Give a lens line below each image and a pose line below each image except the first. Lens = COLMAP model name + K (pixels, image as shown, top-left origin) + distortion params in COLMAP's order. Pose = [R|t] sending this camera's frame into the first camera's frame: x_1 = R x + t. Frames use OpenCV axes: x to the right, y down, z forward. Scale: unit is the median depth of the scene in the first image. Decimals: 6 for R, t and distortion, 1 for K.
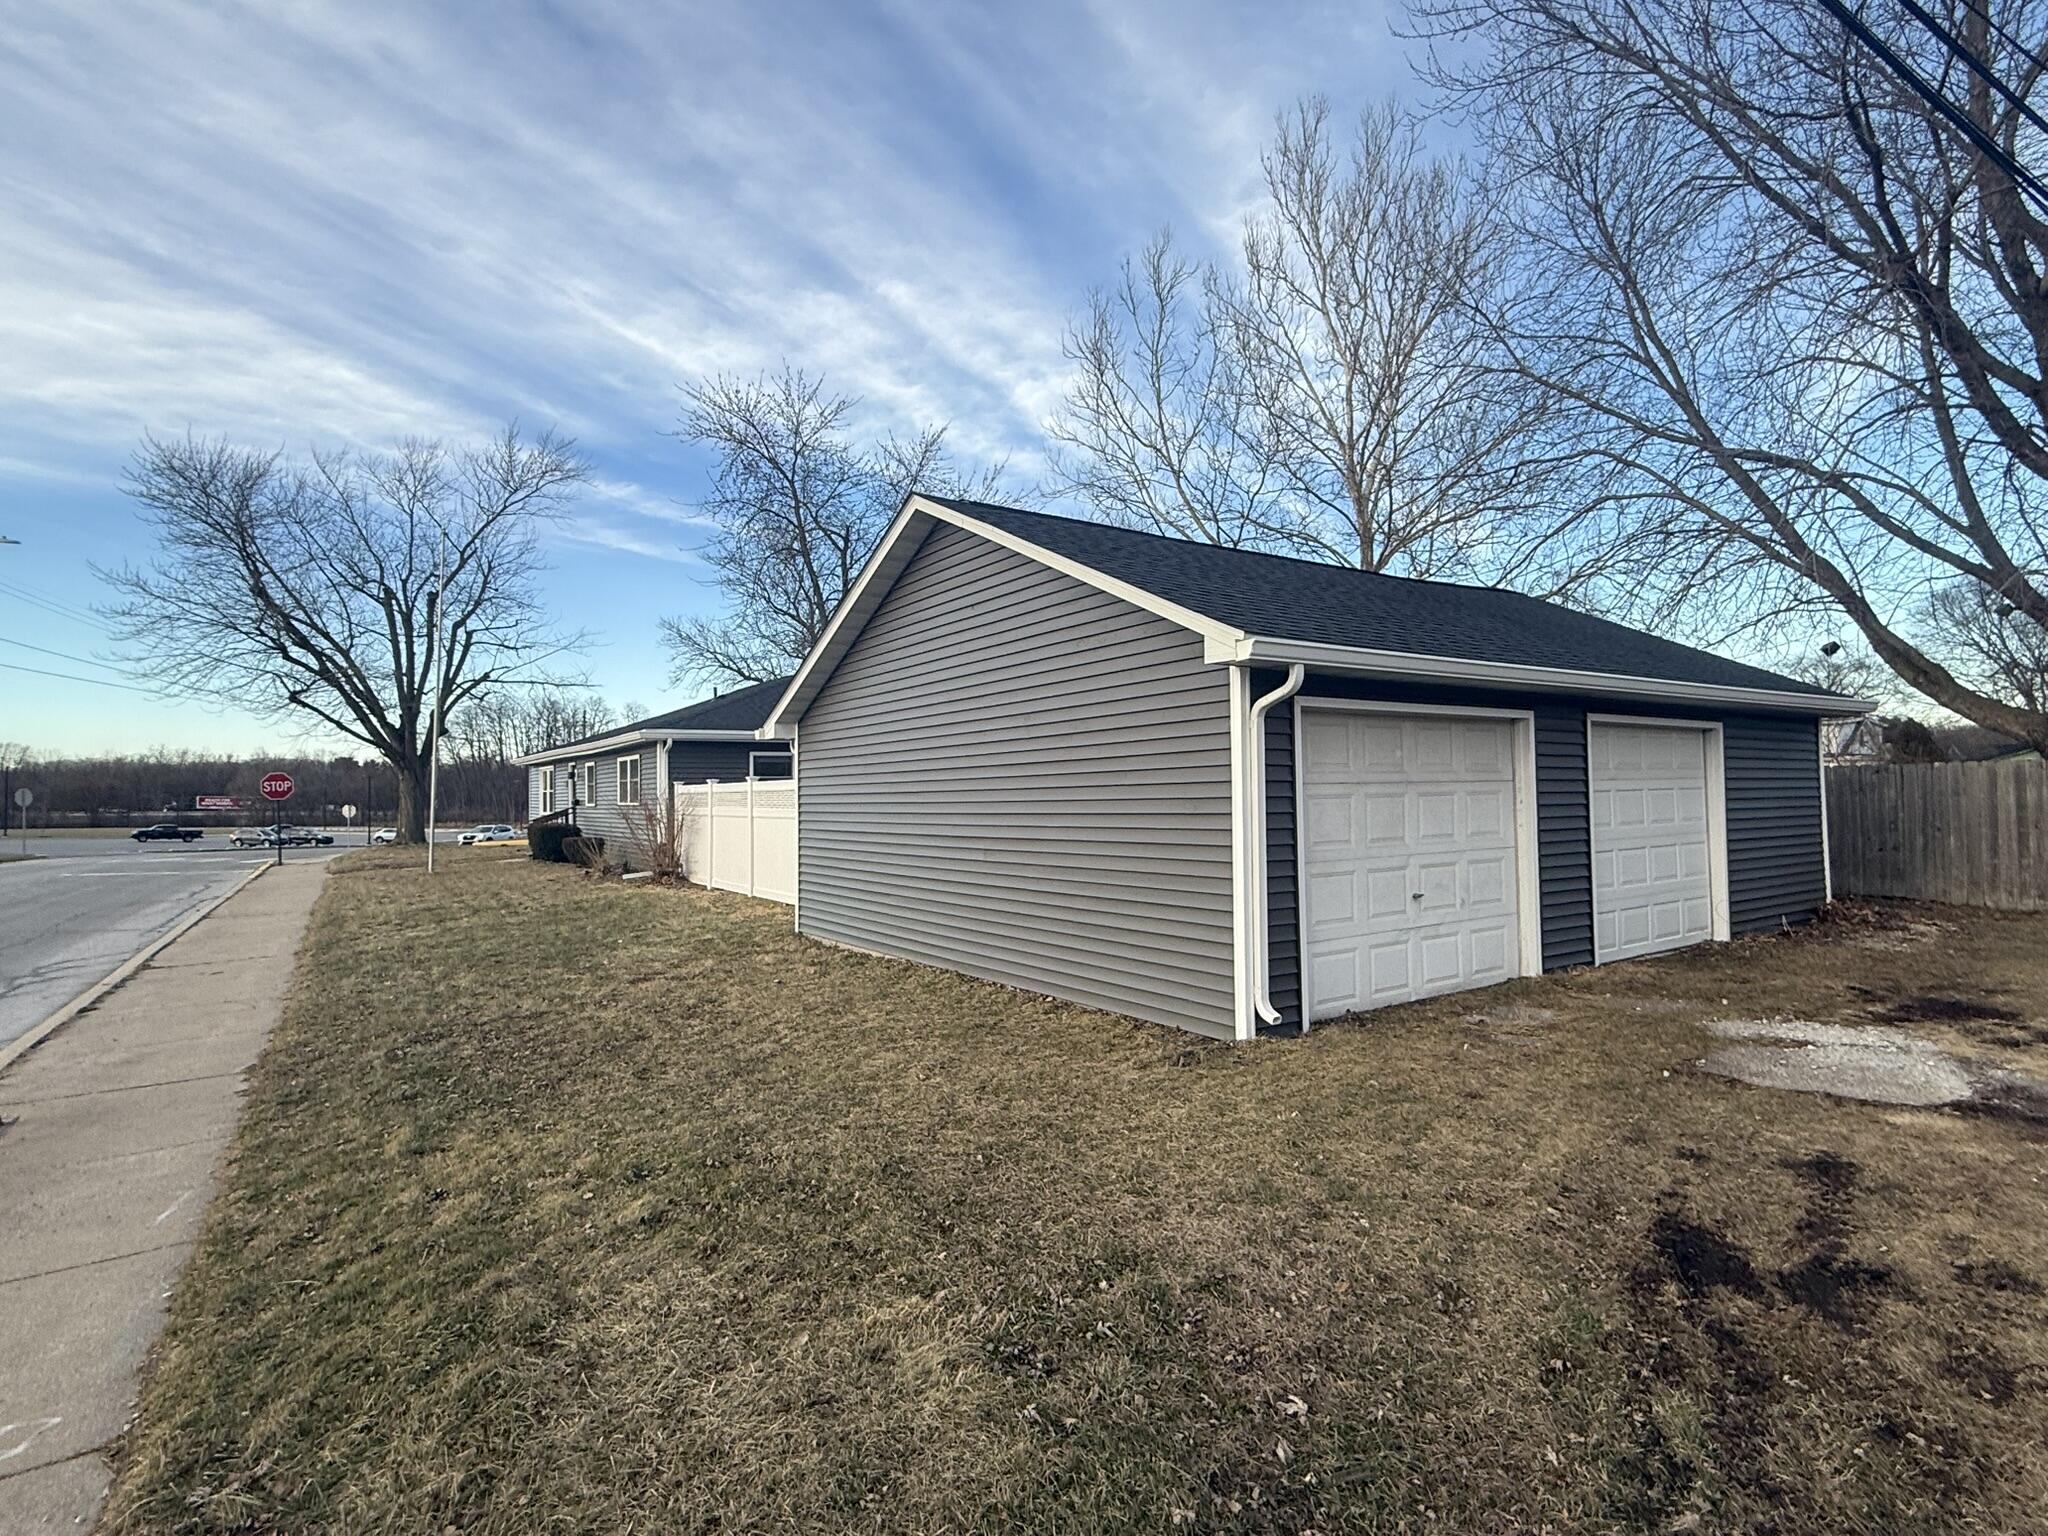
lens RADIAL K [[1042.3, 0, 1013.7], [0, 1042.3, 759.2], [0, 0, 1]] dist [0.000529, -0.001430]
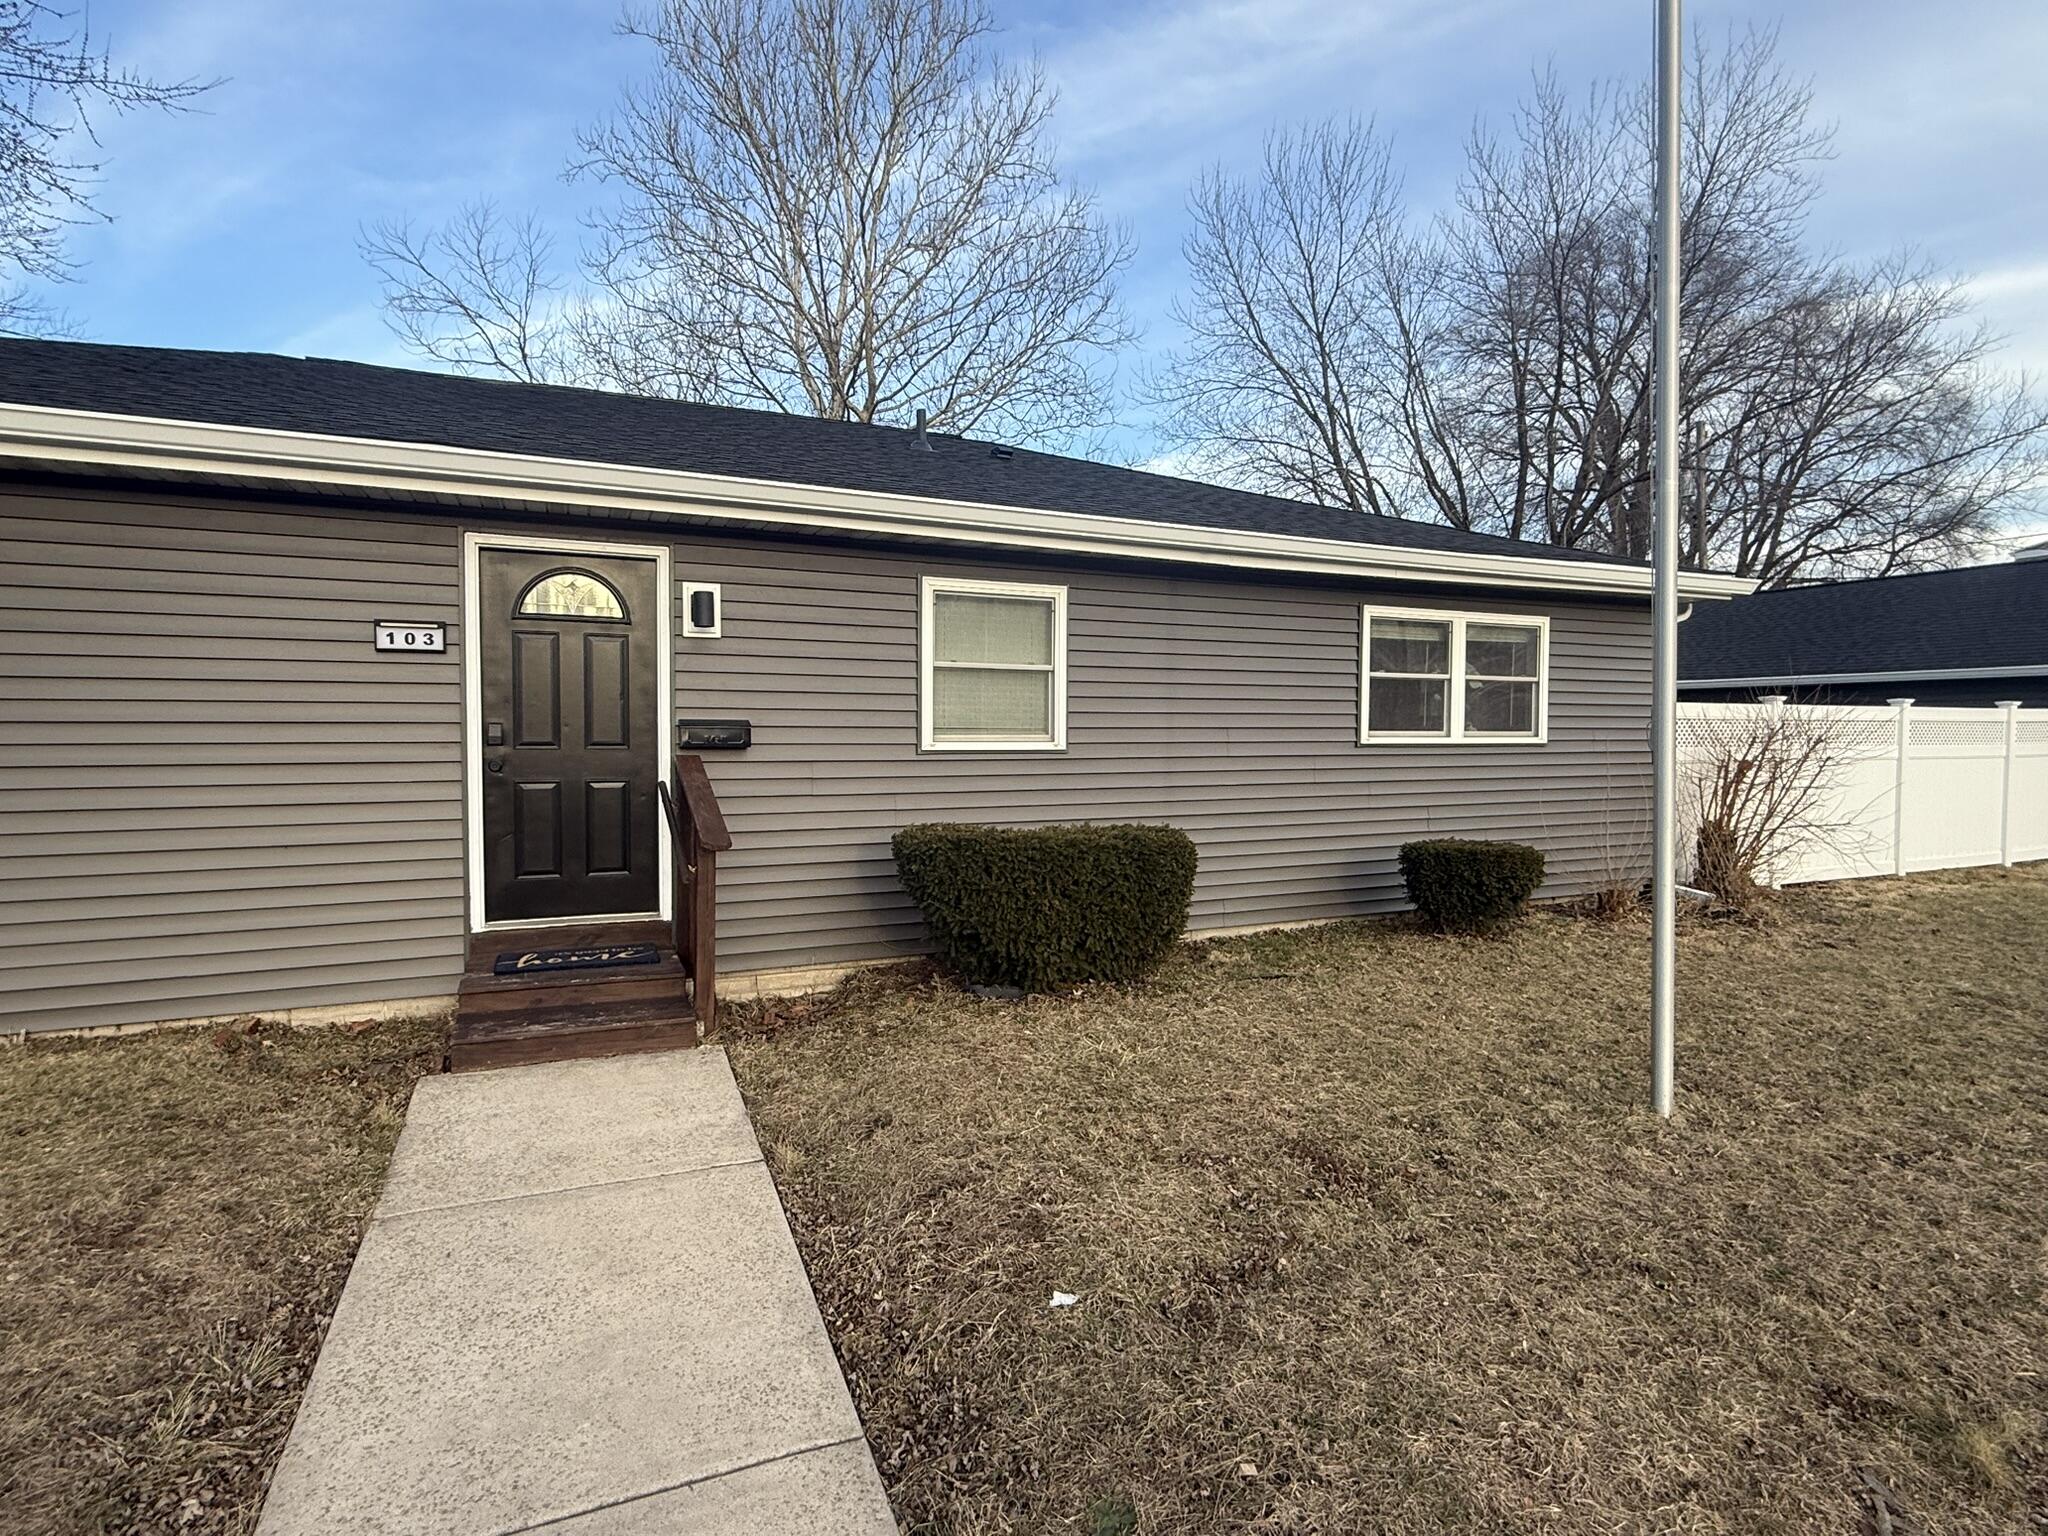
lens RADIAL K [[1042.3, 0, 1031.8], [0, 1042.3, 769.1], [0, 0, 1]] dist [0.000529, -0.001430]
pose [[0.153029, -0.023506, 0.987942, -0.513406], [-0.038260, 0.998827, 0.029691, 0.032340], [-0.987481, -0.042343, 0.151950, 0.734306]]
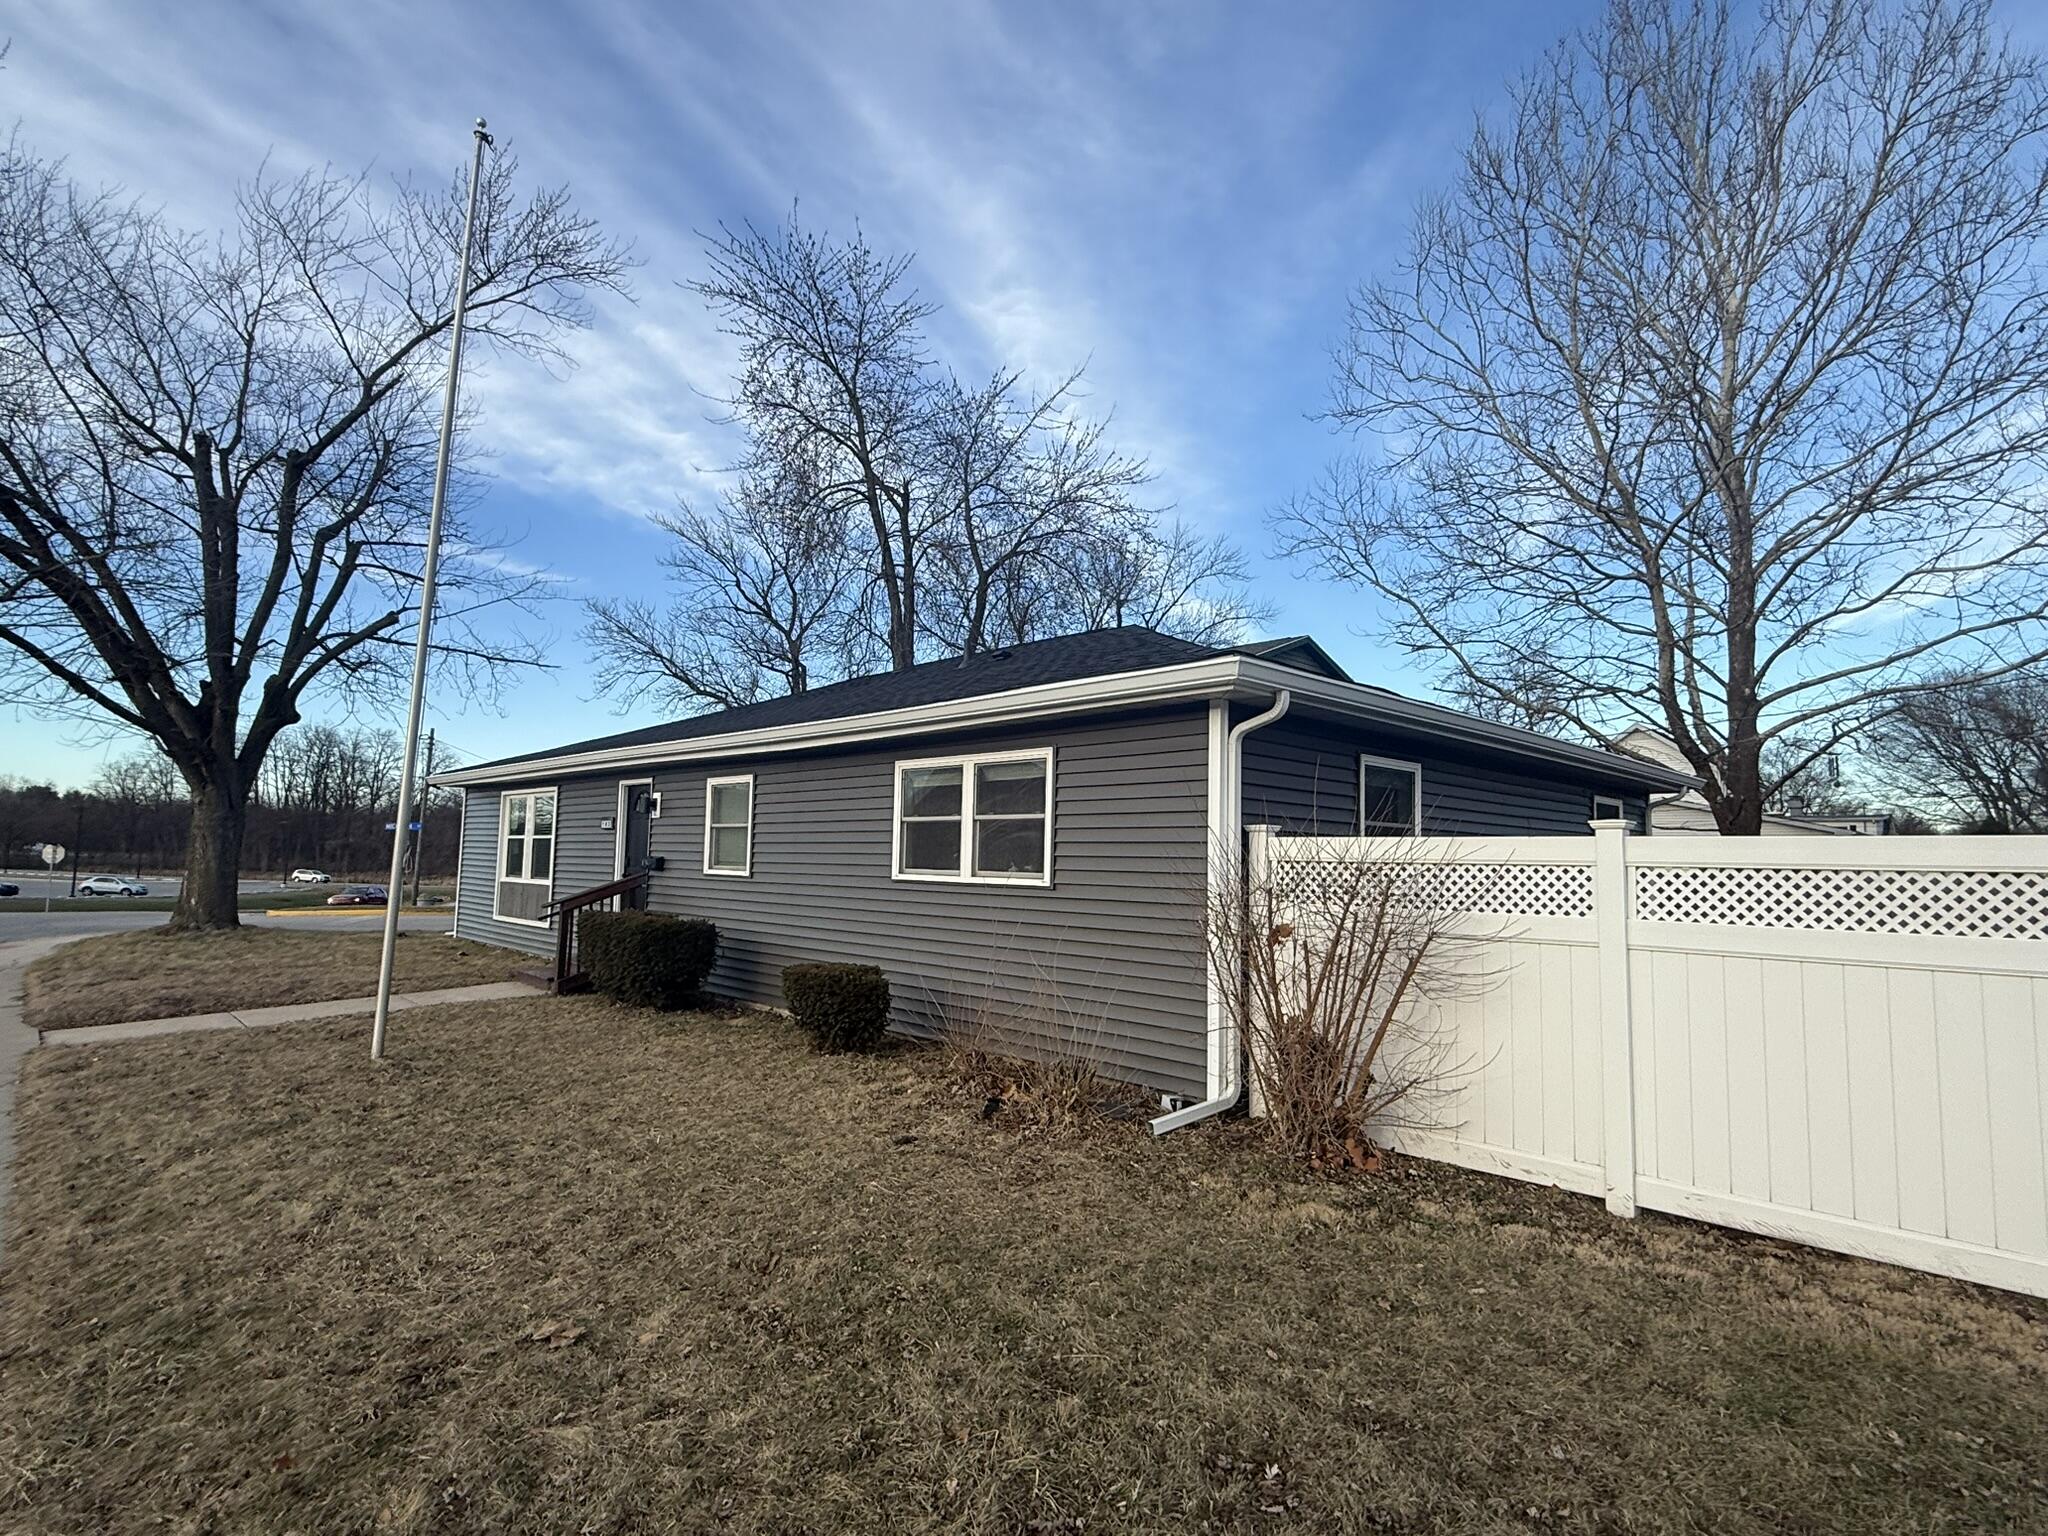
lens RADIAL K [[1042.3, 0, 1026.3], [0, 1042.3, 766.0], [0, 0, 1]] dist [0.000529, -0.001430]
pose [[0.981409, 0.051128, 0.184991, -0.282189], [-0.040457, 0.997317, -0.061007, 0.015927], [-0.187614, 0.052389, 0.980845, 0.416255]]
